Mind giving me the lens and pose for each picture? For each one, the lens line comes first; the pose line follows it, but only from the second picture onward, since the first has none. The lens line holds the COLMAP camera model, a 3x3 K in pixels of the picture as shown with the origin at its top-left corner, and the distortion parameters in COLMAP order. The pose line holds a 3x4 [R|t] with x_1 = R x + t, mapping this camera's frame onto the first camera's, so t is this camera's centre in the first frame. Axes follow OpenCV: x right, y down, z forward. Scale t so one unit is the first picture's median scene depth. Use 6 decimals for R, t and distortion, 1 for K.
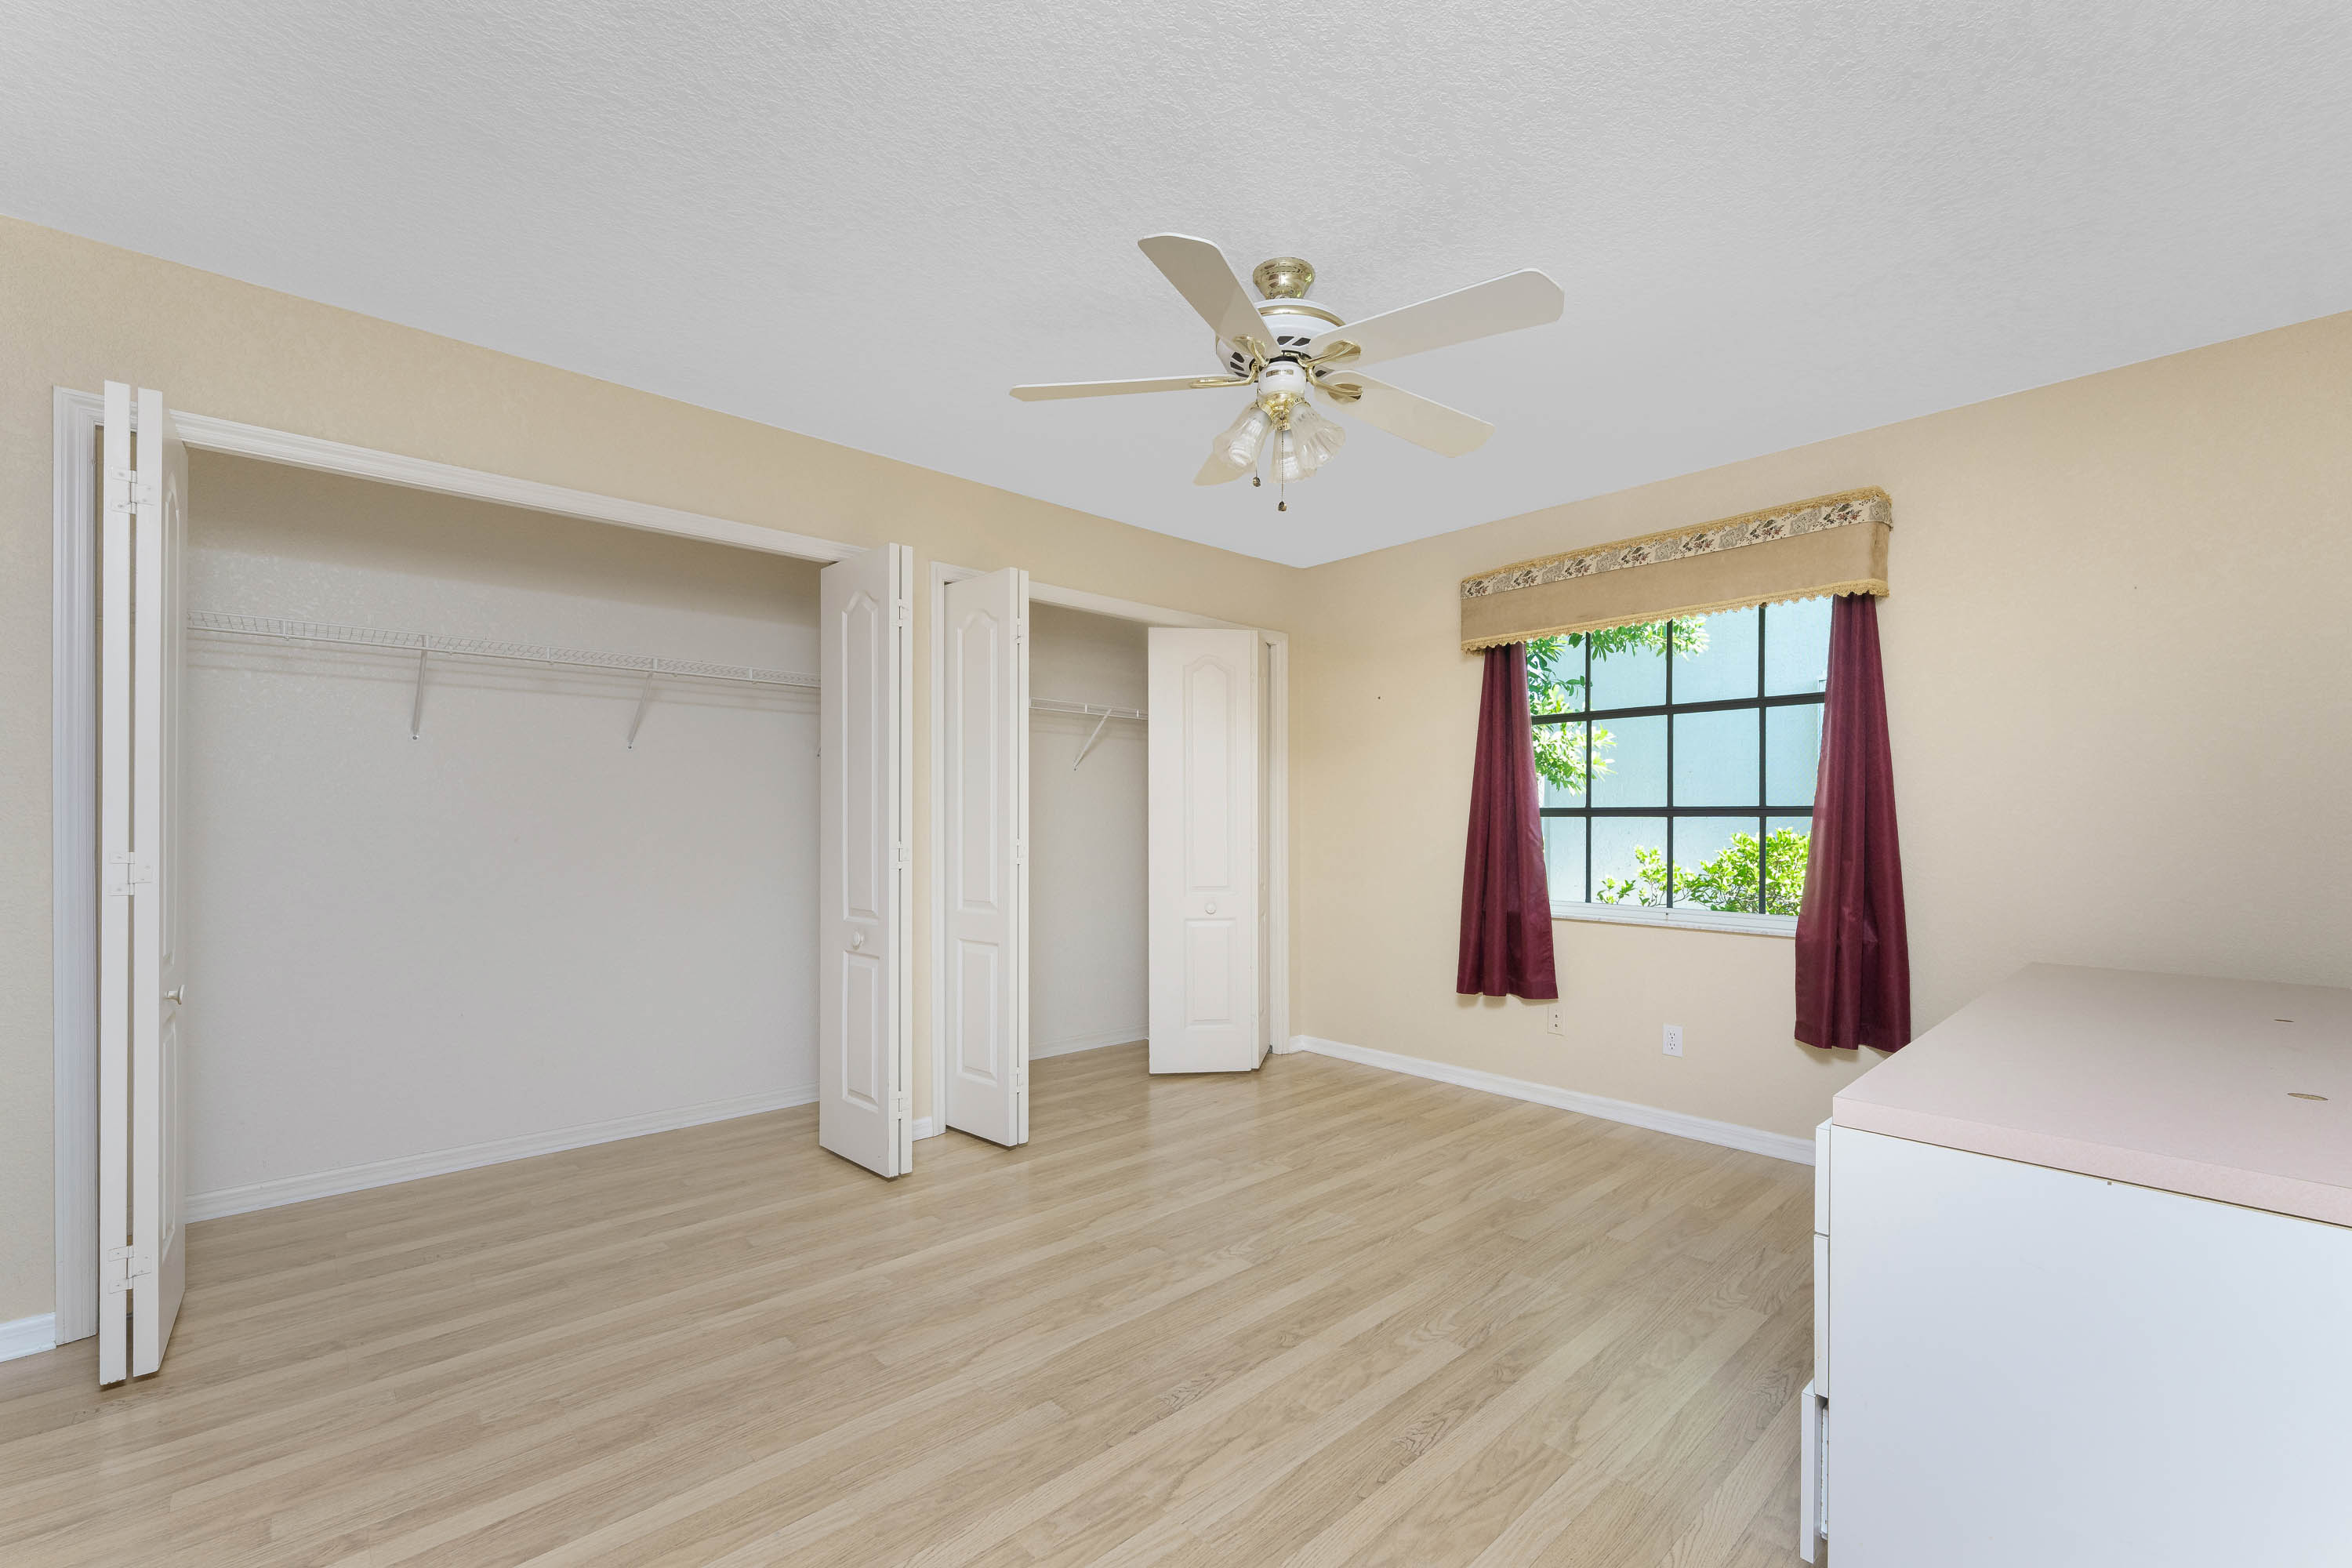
lens RADIAL K [[956.1, 0, 1166.1], [0, 956.1, 801.5], [0, 0, 1]] dist [0.002947, -0.000924]
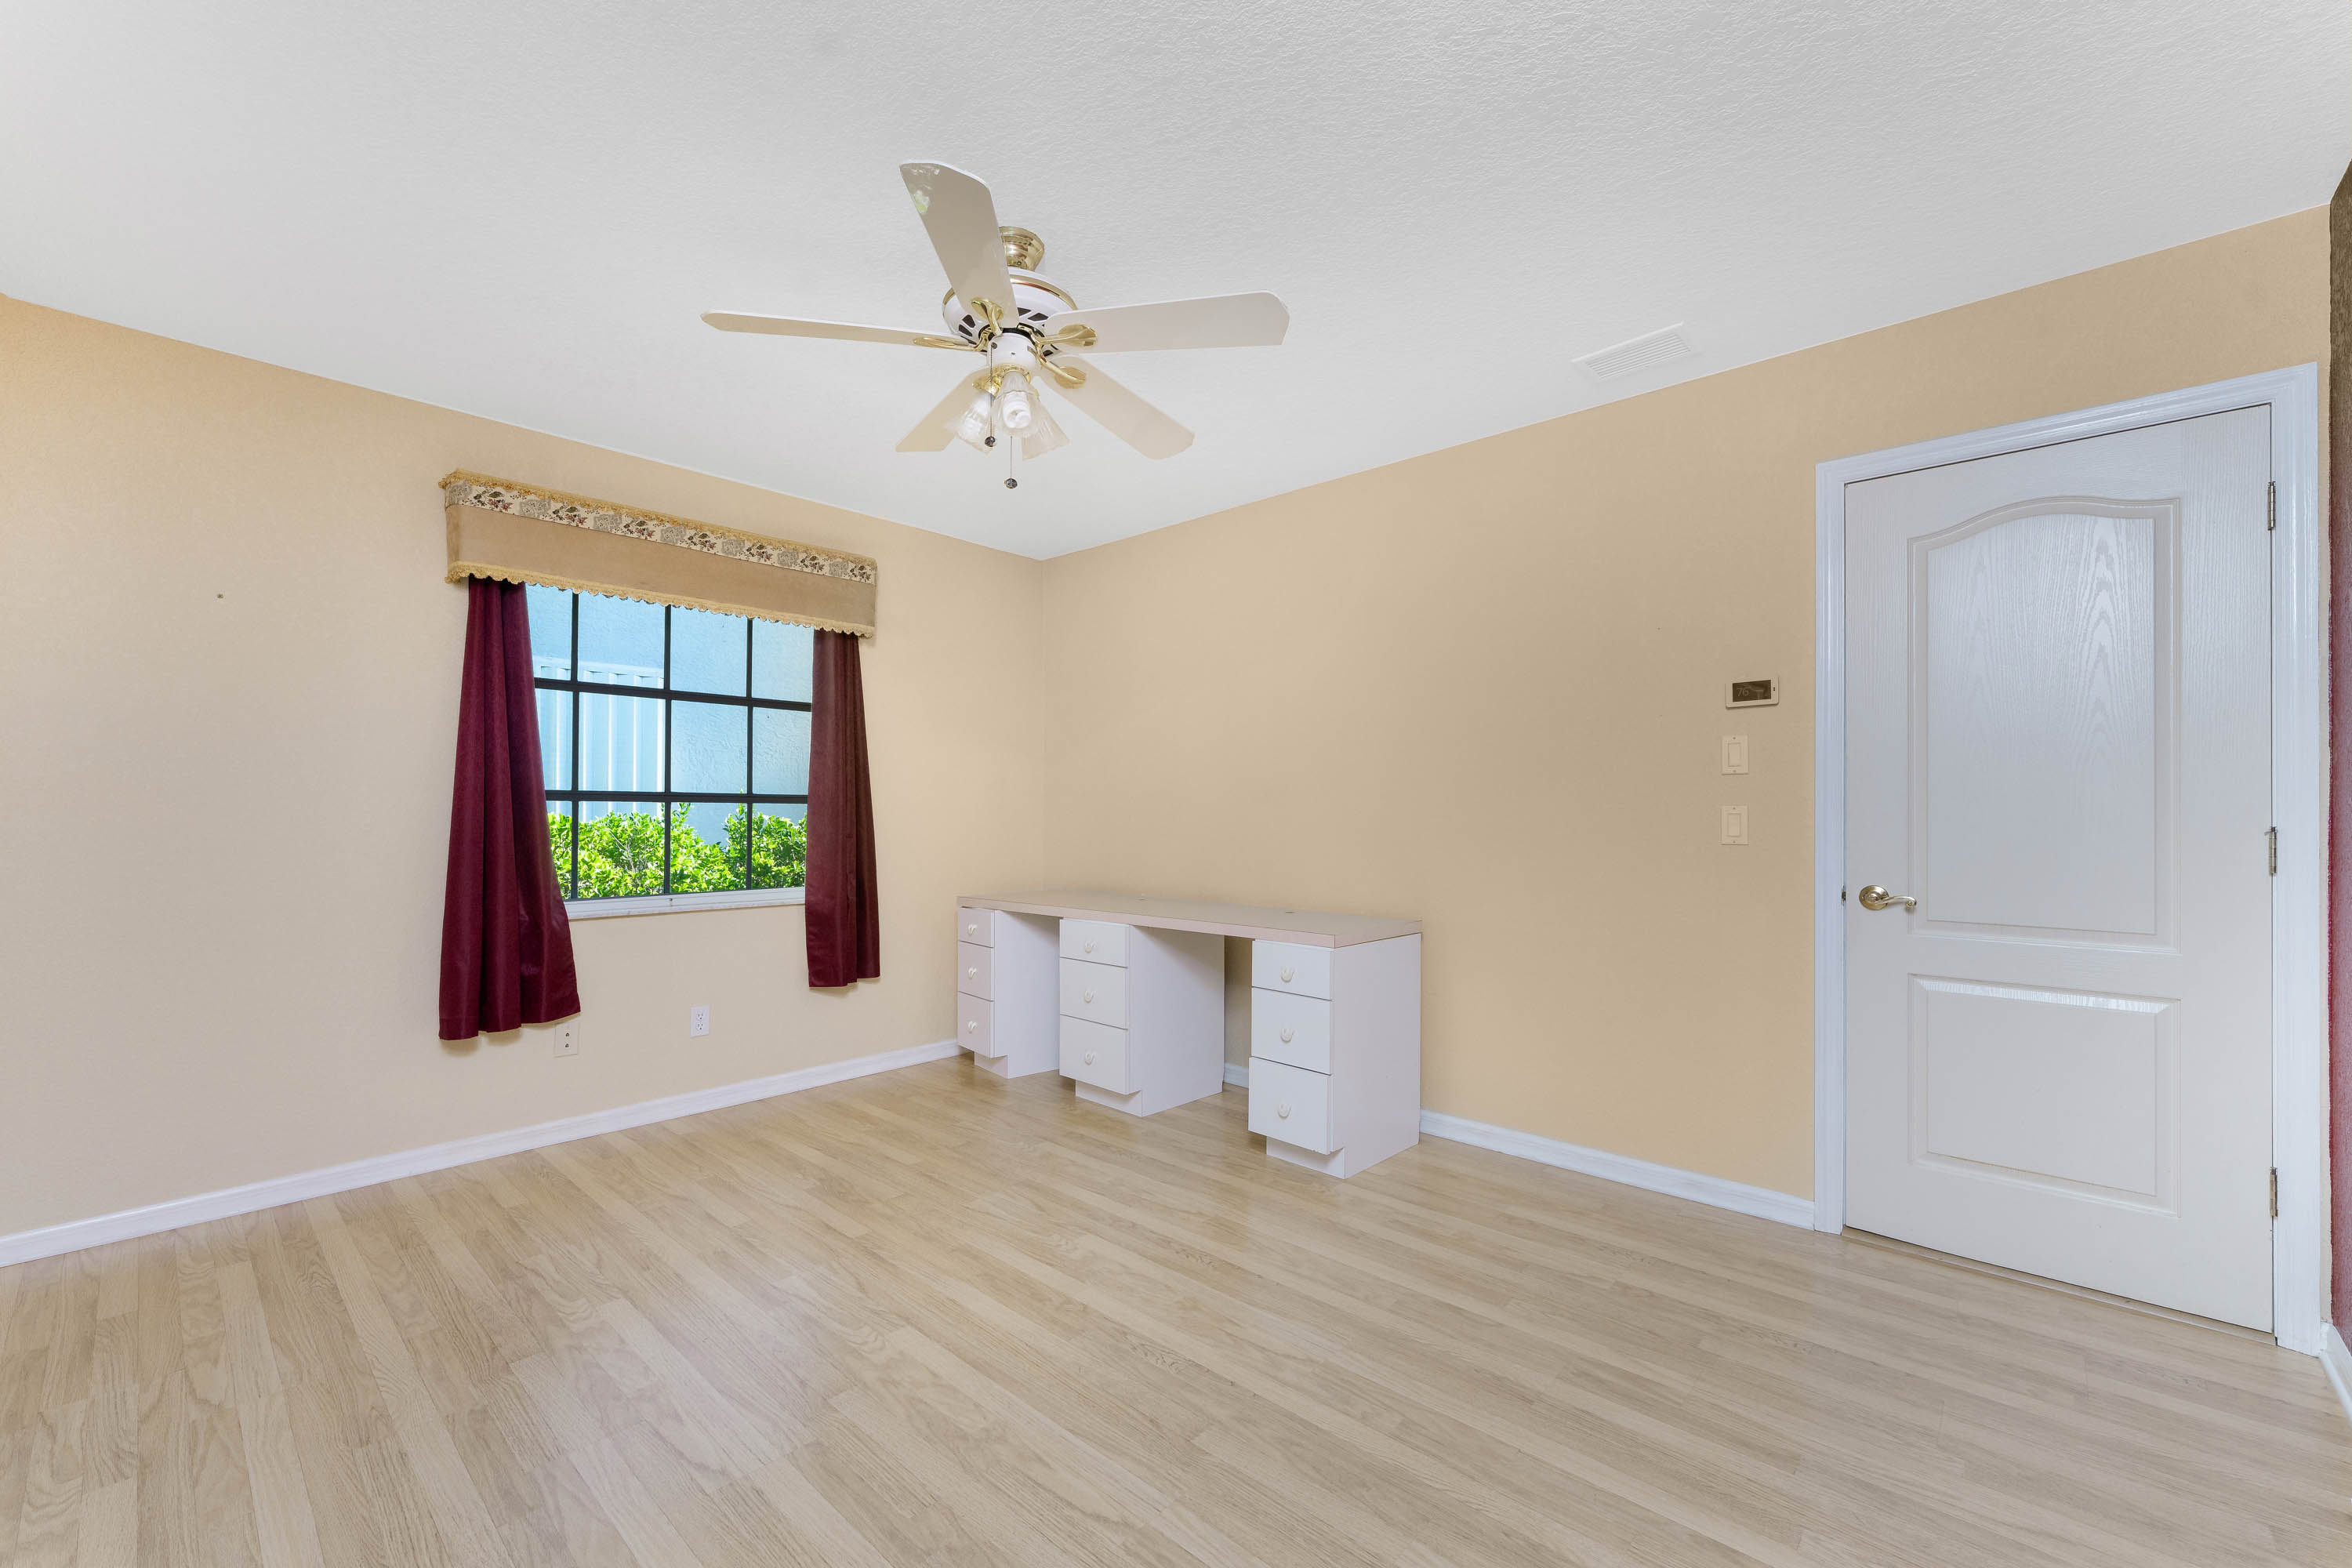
lens RADIAL K [[956.1, 0, 1172.5], [0, 956.1, 802.0], [0, 0, 1]] dist [0.002947, -0.000924]
pose [[-0.104645, 0.002564, 0.994506, -0.837743], [-0.022200, 0.999741, -0.004914, 0.013058], [-0.994262, -0.022592, -0.104561, 0.919609]]
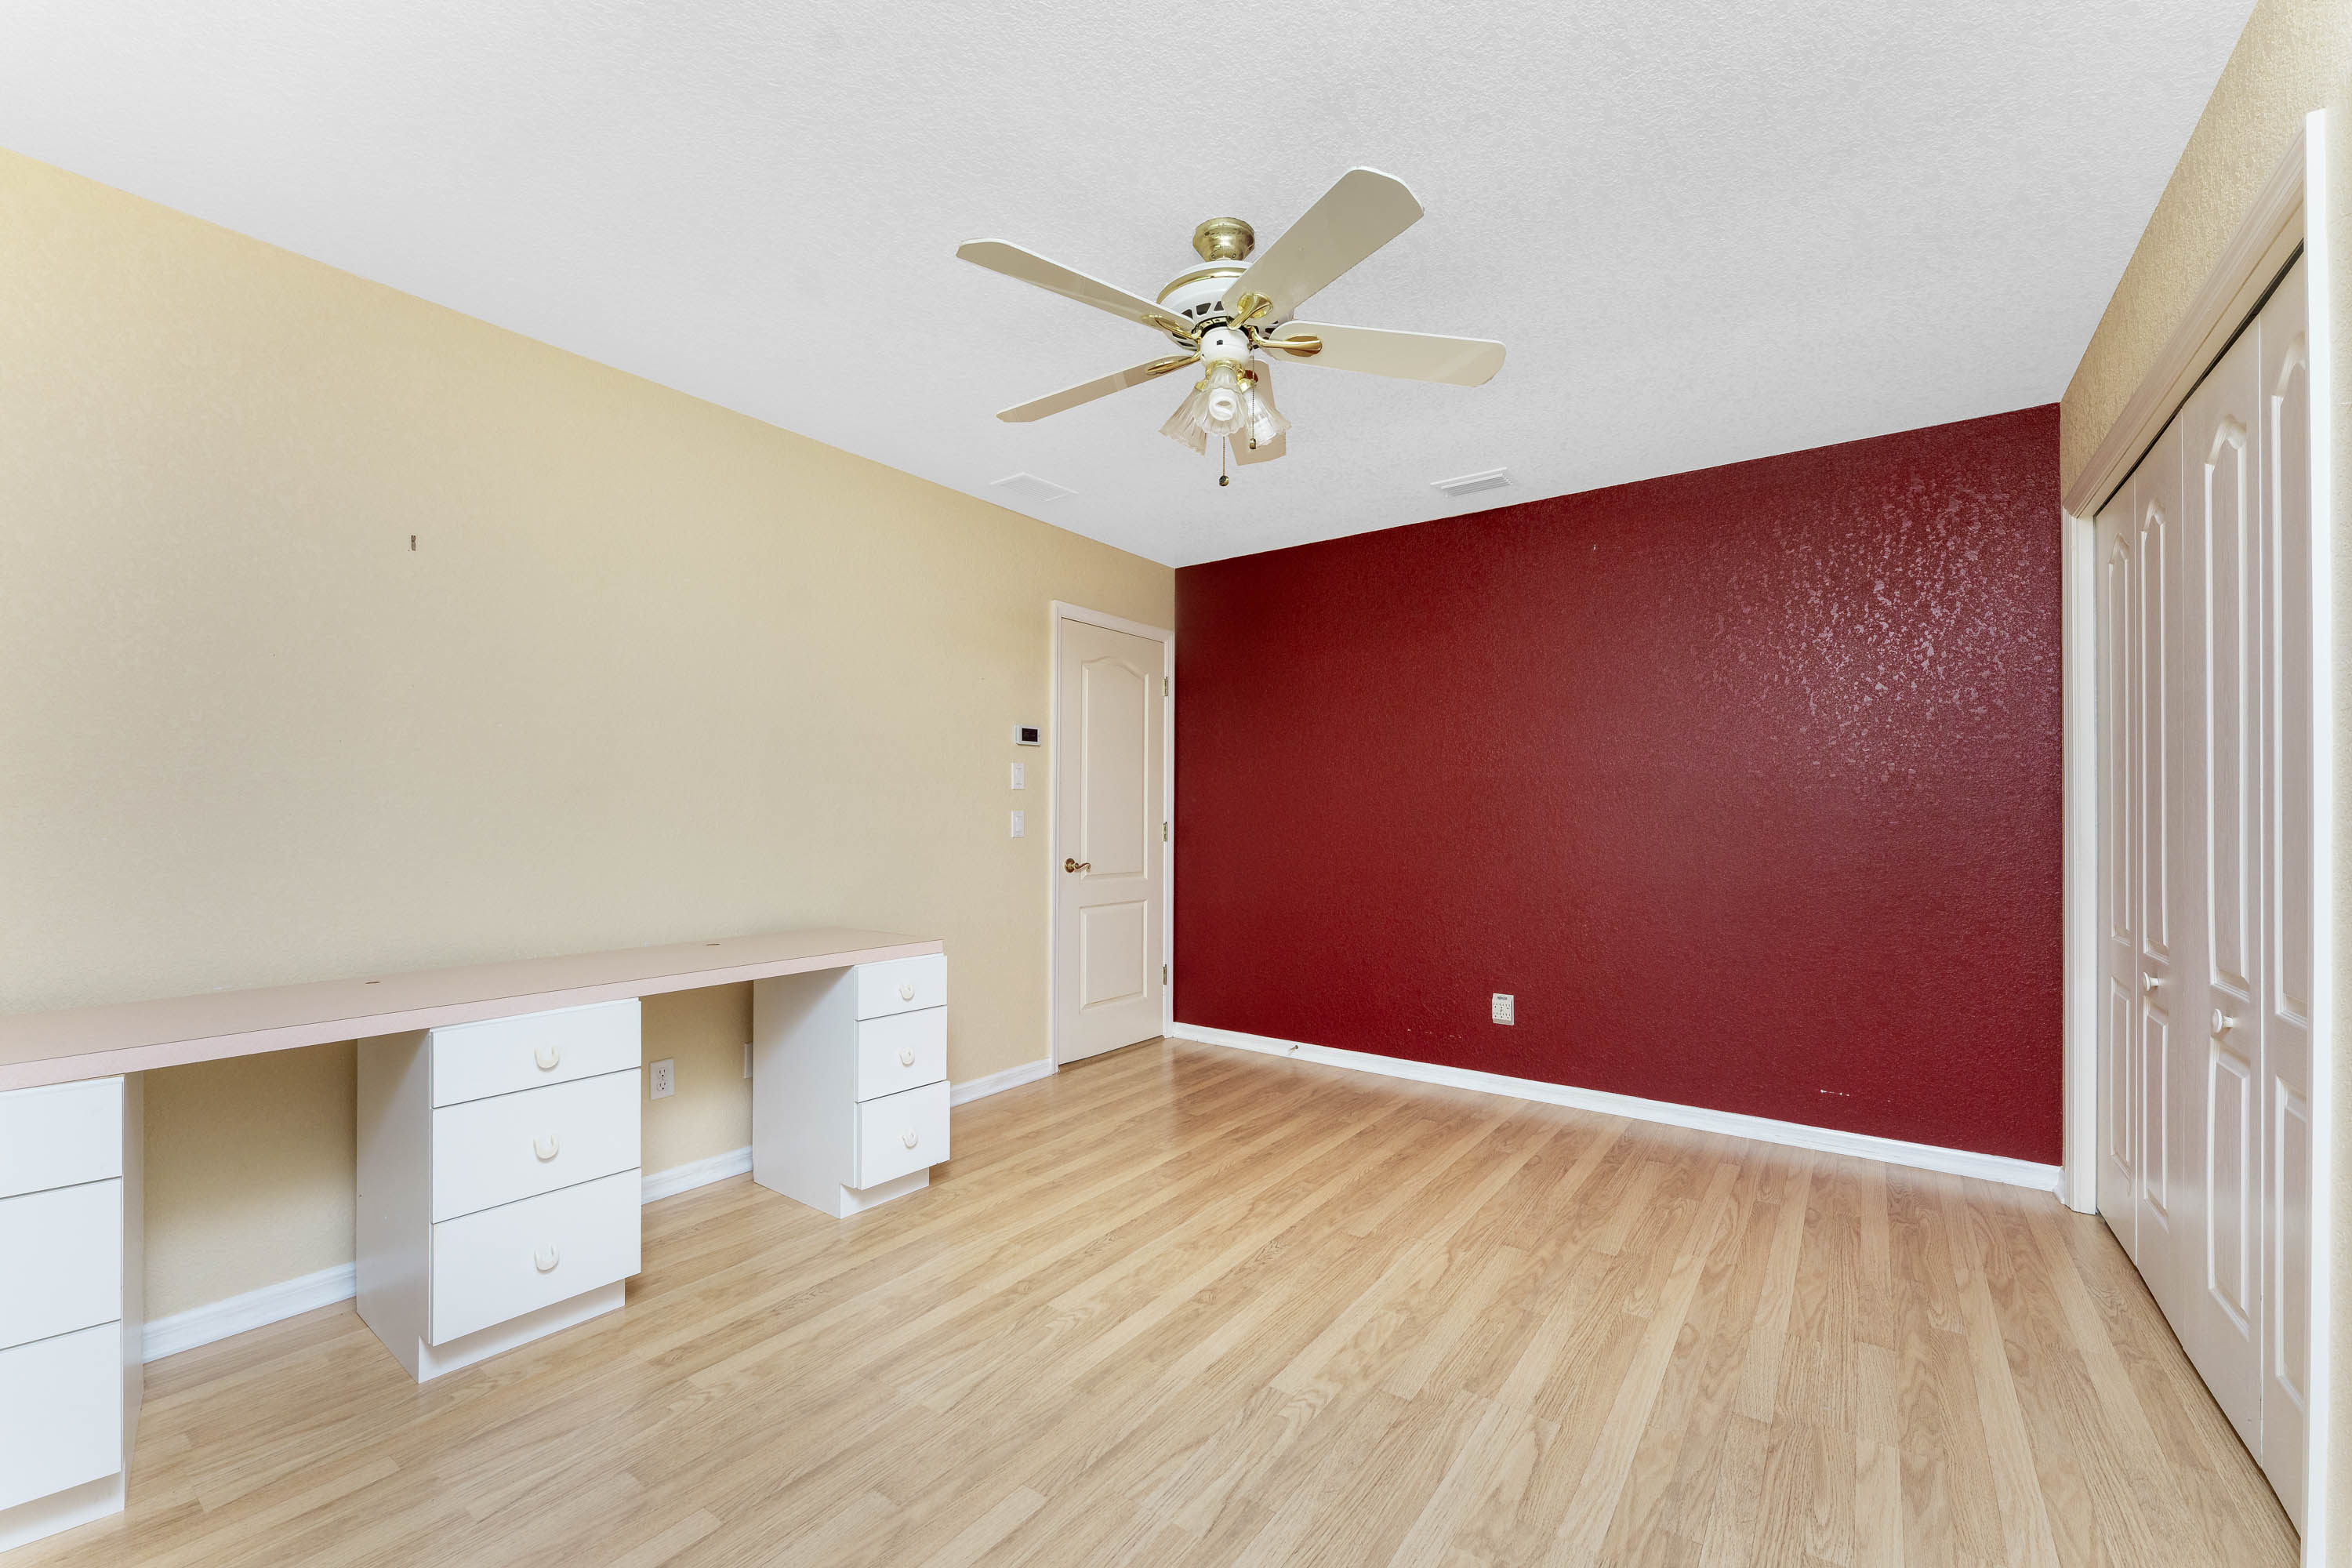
lens RADIAL K [[956.1, 0, 1193.0], [0, 956.1, 799.1], [0, 0, 1]] dist [0.002947, -0.000924]
pose [[-0.973250, -0.007146, -0.229636, 0.357214], [0.001243, 0.999338, -0.036365, 0.038790], [0.229744, -0.035677, -0.972597, 1.871764]]
